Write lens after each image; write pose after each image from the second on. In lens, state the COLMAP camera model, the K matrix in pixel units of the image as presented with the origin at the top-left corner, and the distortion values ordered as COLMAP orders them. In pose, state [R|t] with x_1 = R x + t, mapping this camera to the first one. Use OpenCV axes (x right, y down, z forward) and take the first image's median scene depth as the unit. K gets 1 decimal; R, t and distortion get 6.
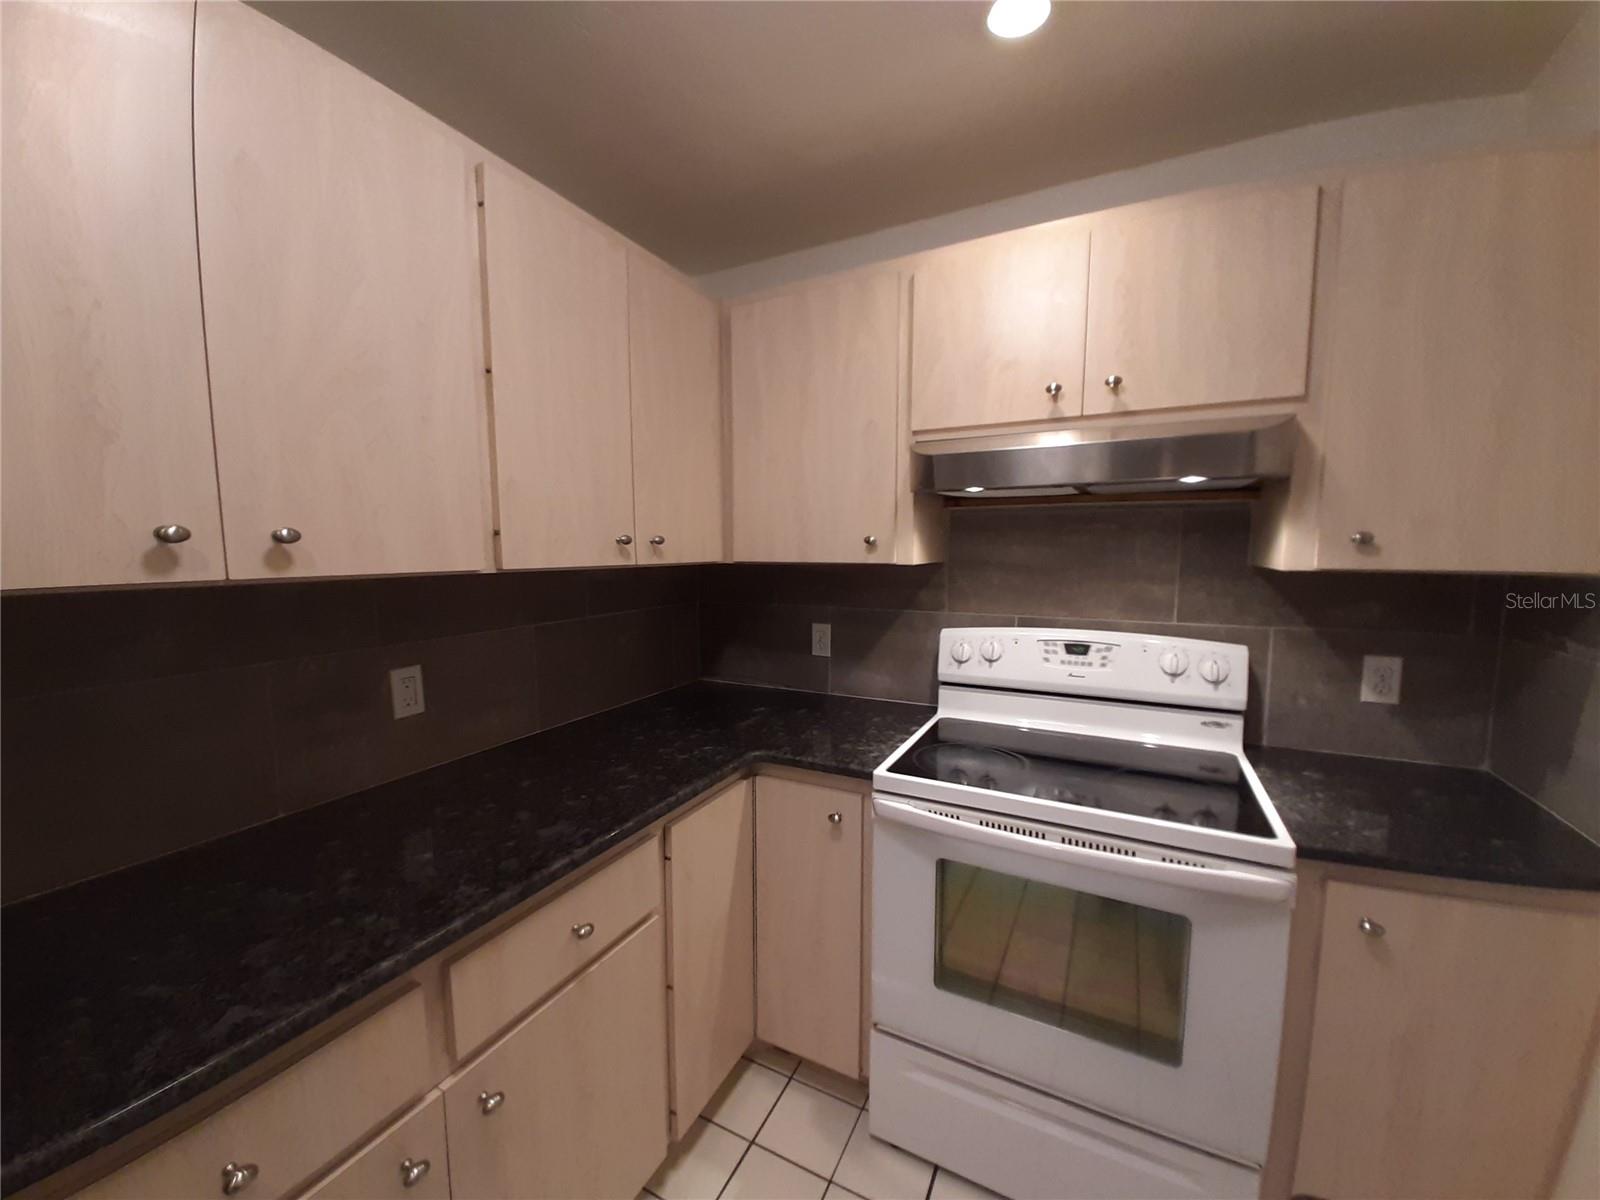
lens RADIAL K [[618.8, 0, 782.5], [0, 618.8, 605.8], [0, 0, 1]] dist [-0.003416, -0.005093]
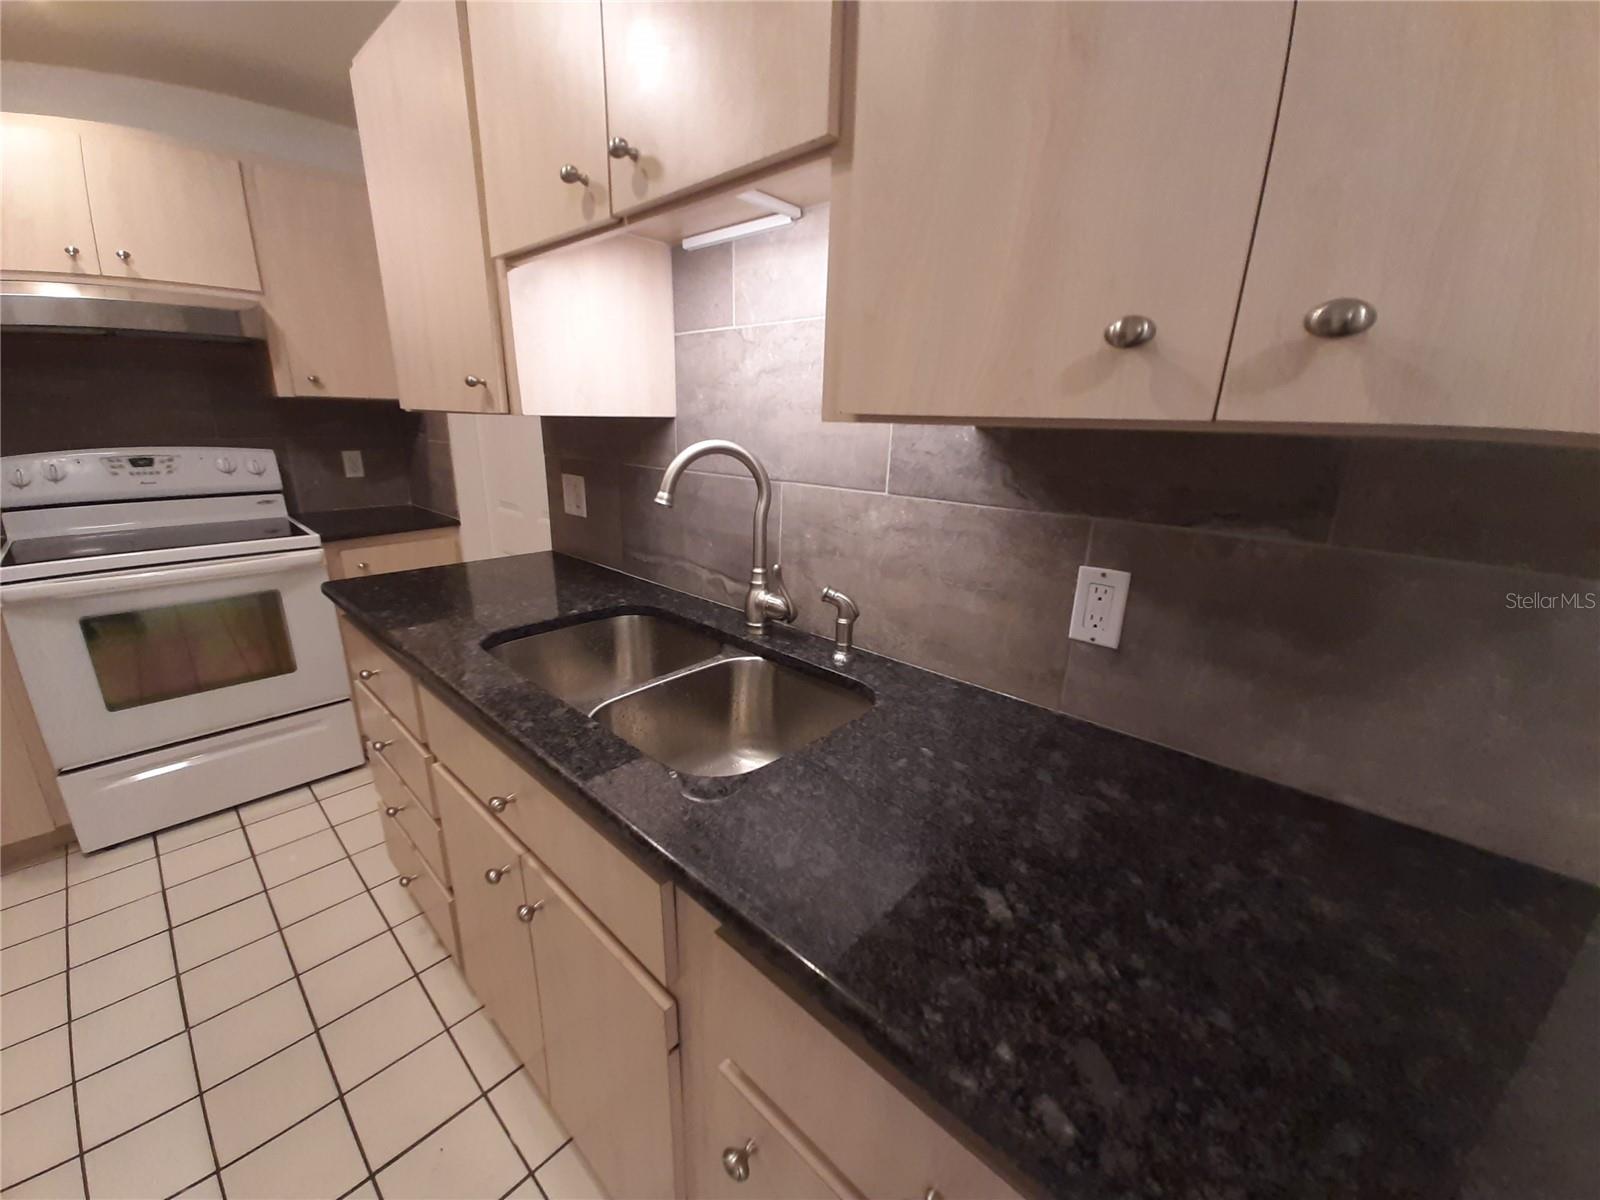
lens RADIAL K [[618.8, 0, 790.7], [0, 618.8, 608.4], [0, 0, 1]] dist [-0.003416, -0.005093]
pose [[0.248435, -0.278723, 0.927682, -0.518578], [0.064903, 0.960345, 0.271156, 0.118214], [-0.966472, -0.007155, 0.256674, -0.725928]]
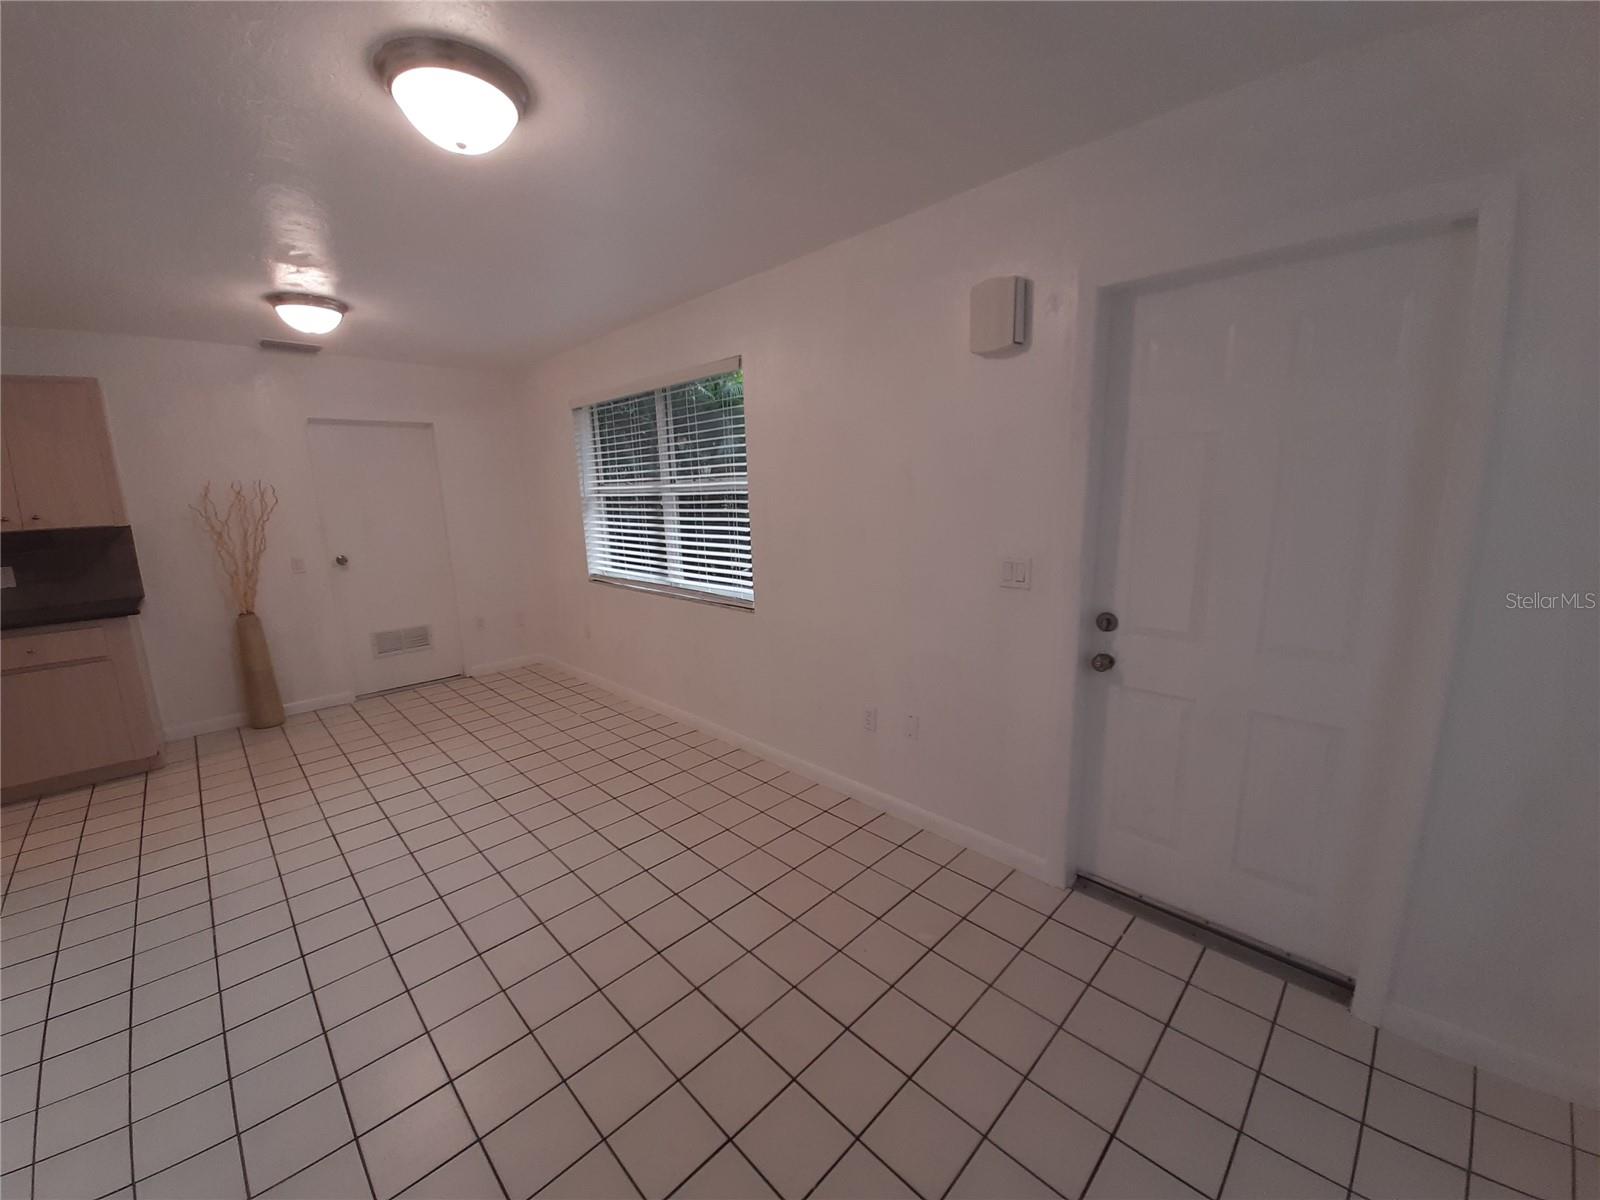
lens RADIAL K [[618.8, 0, 789.9], [0, 618.8, 605.5], [0, 0, 1]] dist [-0.003416, -0.005093]
pose [[-0.957136, -0.031888, 0.287879, -3.221960], [0.049197, 0.961580, 0.270081, -0.053786], [-0.285431, 0.272667, -0.918794, 0.354008]]
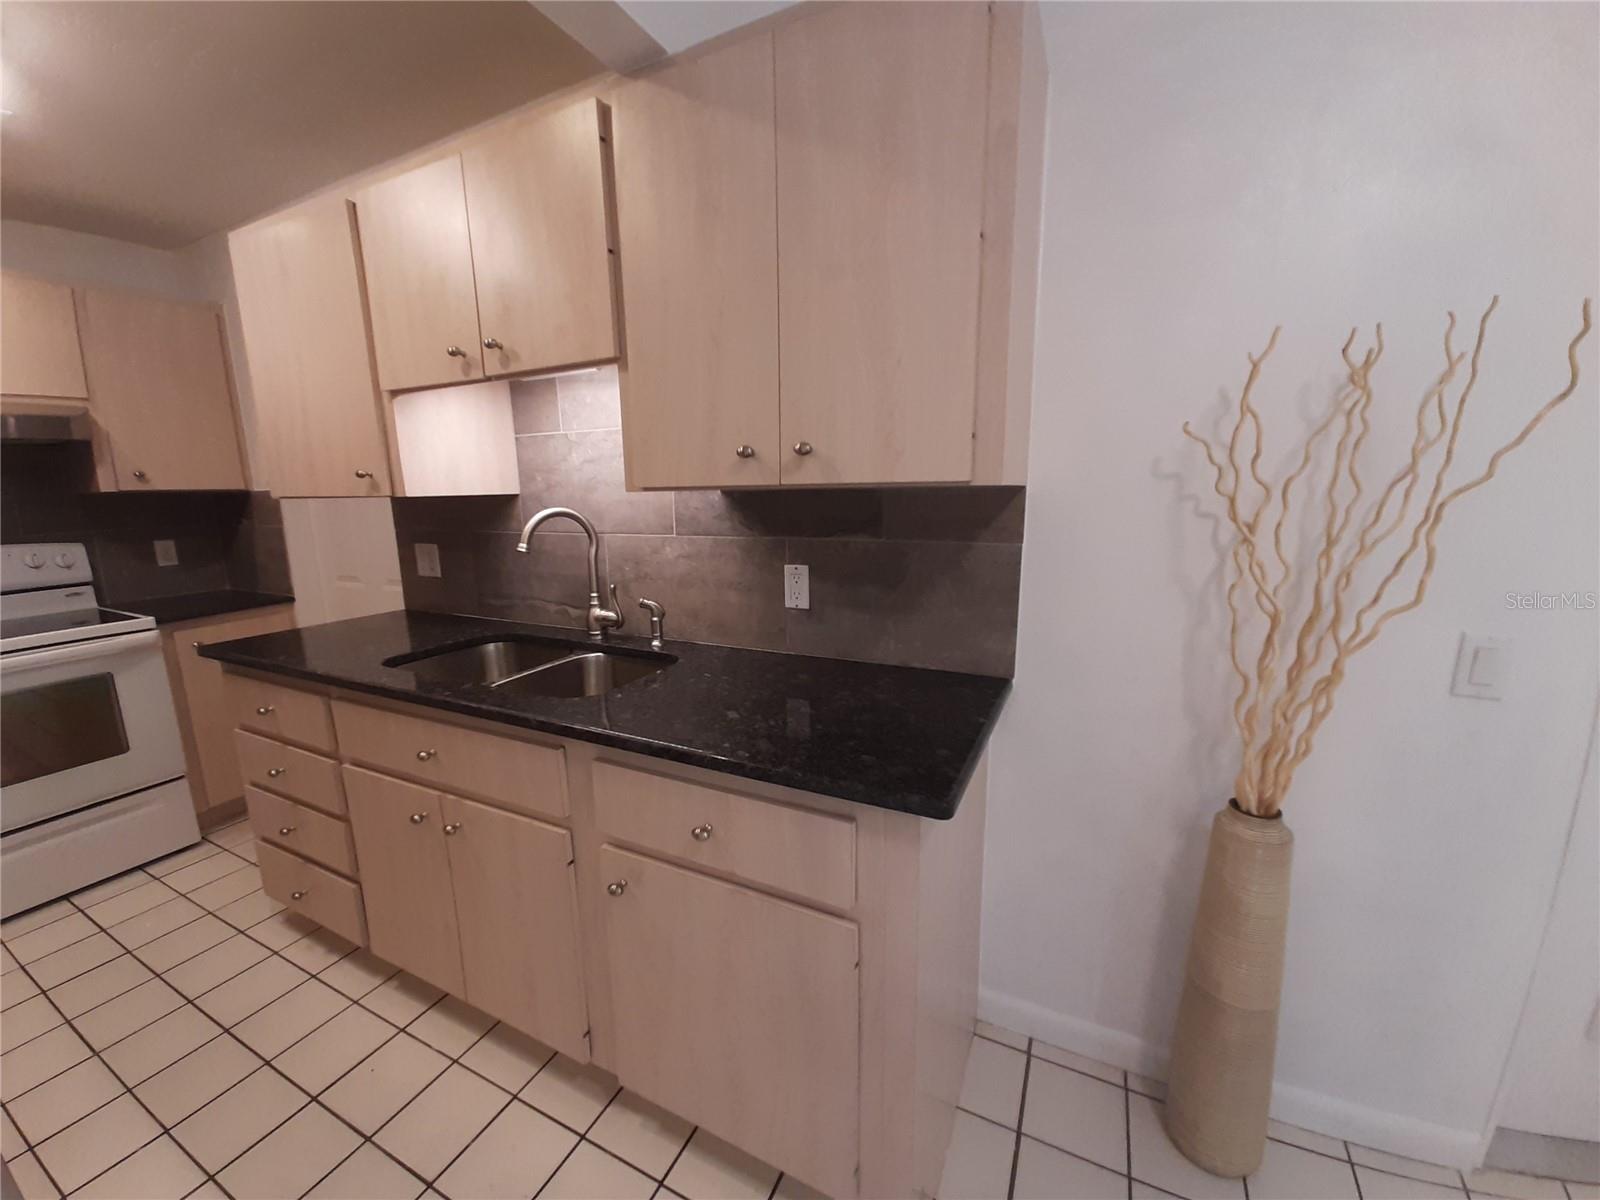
lens RADIAL K [[618.8, 0, 791.4], [0, 618.8, 604.8], [0, 0, 1]] dist [-0.003416, -0.005093]
pose [[-0.036075, -0.183266, 0.982401, -0.939099], [0.107052, 0.976676, 0.186129, 0.128766], [-0.993599, 0.111882, -0.015615, -0.829902]]
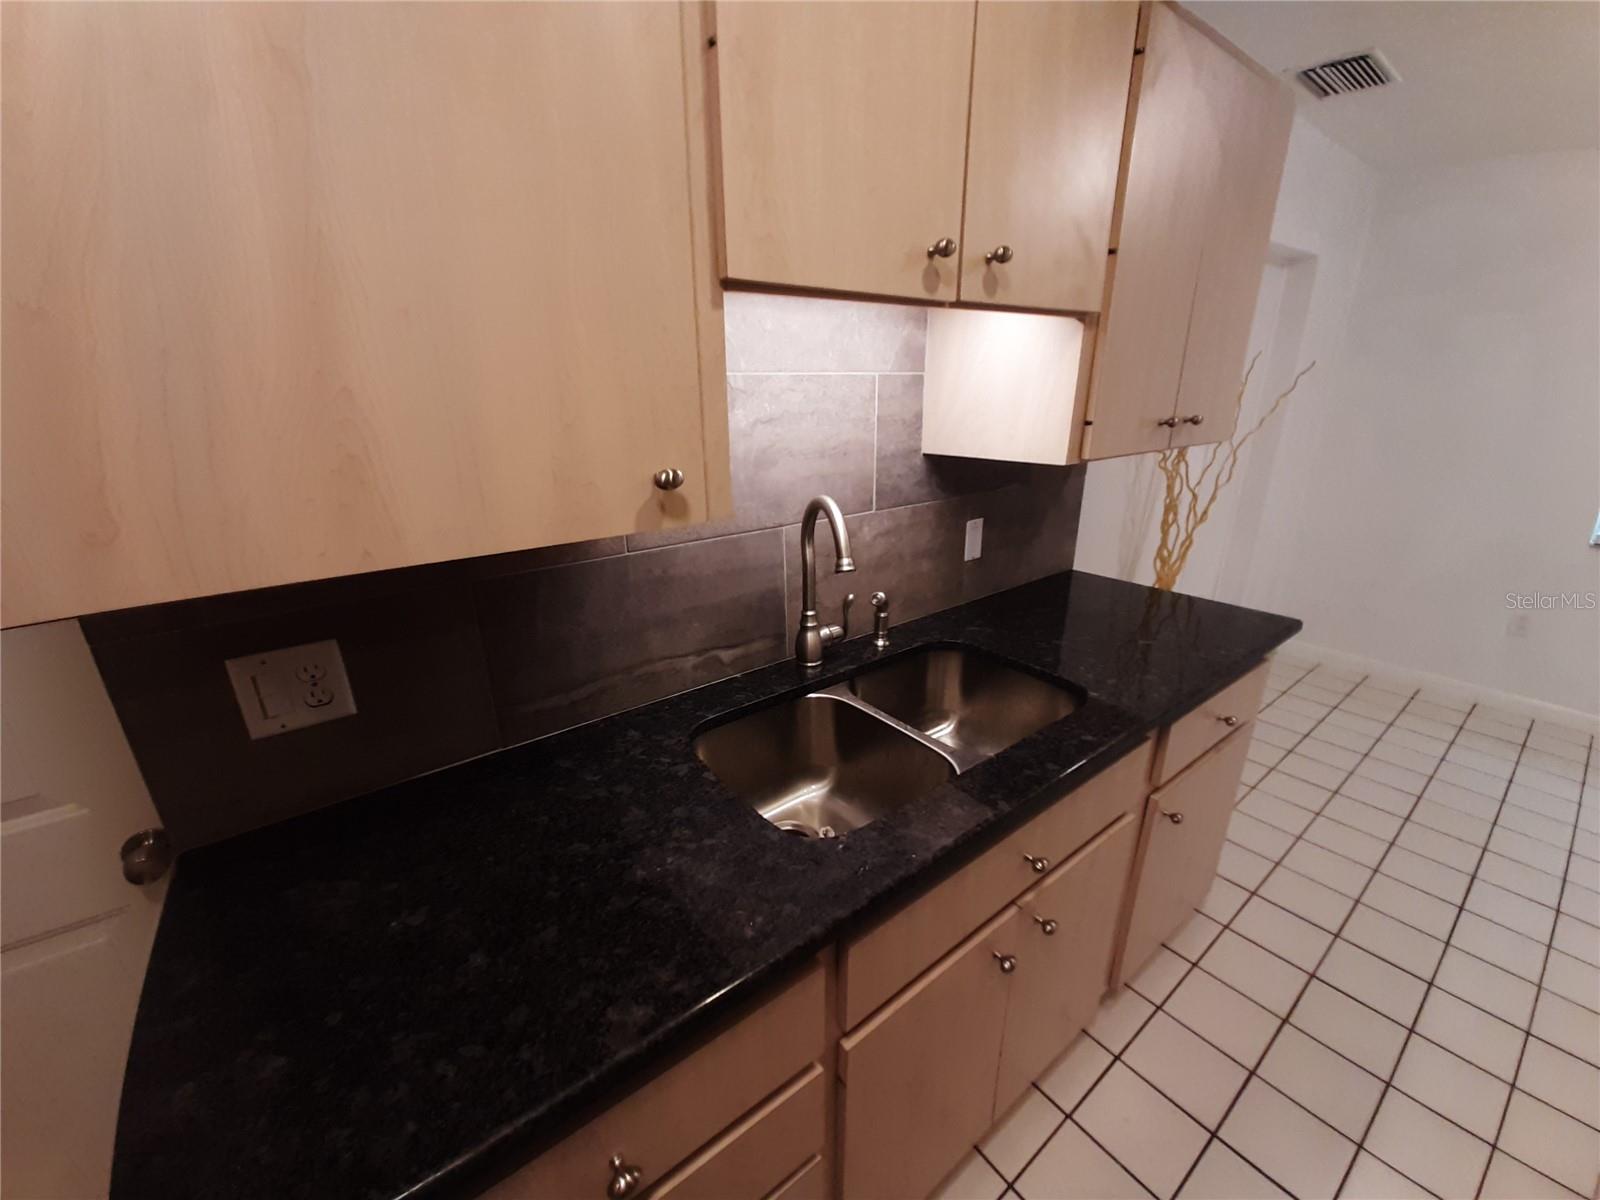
lens RADIAL K [[618.8, 0, 791.6], [0, 618.8, 611.0], [0, 0, 1]] dist [-0.003416, -0.005093]
pose [[-0.906570, -0.129291, 0.401763, -0.064068], [0.054321, 0.908261, 0.414862, -0.070091], [-0.418544, 0.397926, -0.816380, 0.248755]]
